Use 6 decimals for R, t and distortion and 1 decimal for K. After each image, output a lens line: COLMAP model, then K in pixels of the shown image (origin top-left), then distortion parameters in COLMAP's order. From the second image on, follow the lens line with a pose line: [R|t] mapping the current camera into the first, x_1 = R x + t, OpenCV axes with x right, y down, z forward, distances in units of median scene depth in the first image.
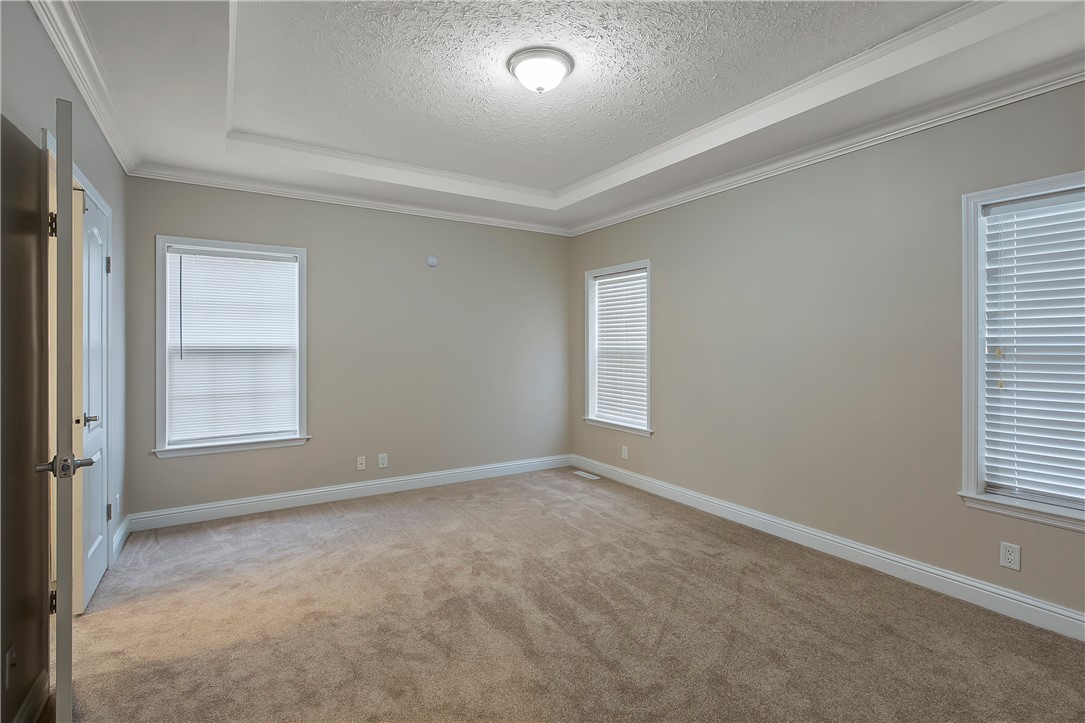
lens RADIAL K [[509.5, 0, 543.1], [0, 509.5, 342.8], [0, 0, 1]] dist [0.000435, -0.000073]
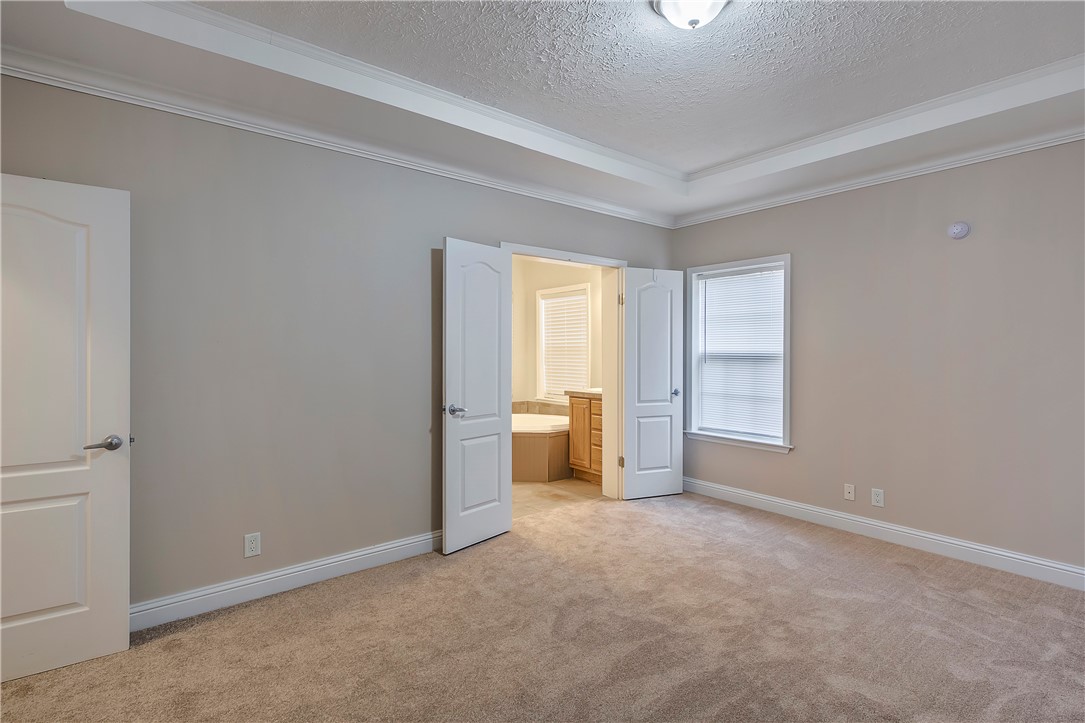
lens RADIAL K [[509.5, 0, 543.1], [0, 509.5, 342.8], [0, 0, 1]] dist [0.000435, -0.000073]
pose [[0.134273, -0.013385, -0.990854, 0.484319], [0.001895, 0.999910, -0.013250, -0.001589], [0.990943, -0.000098, 0.134286, 0.440043]]
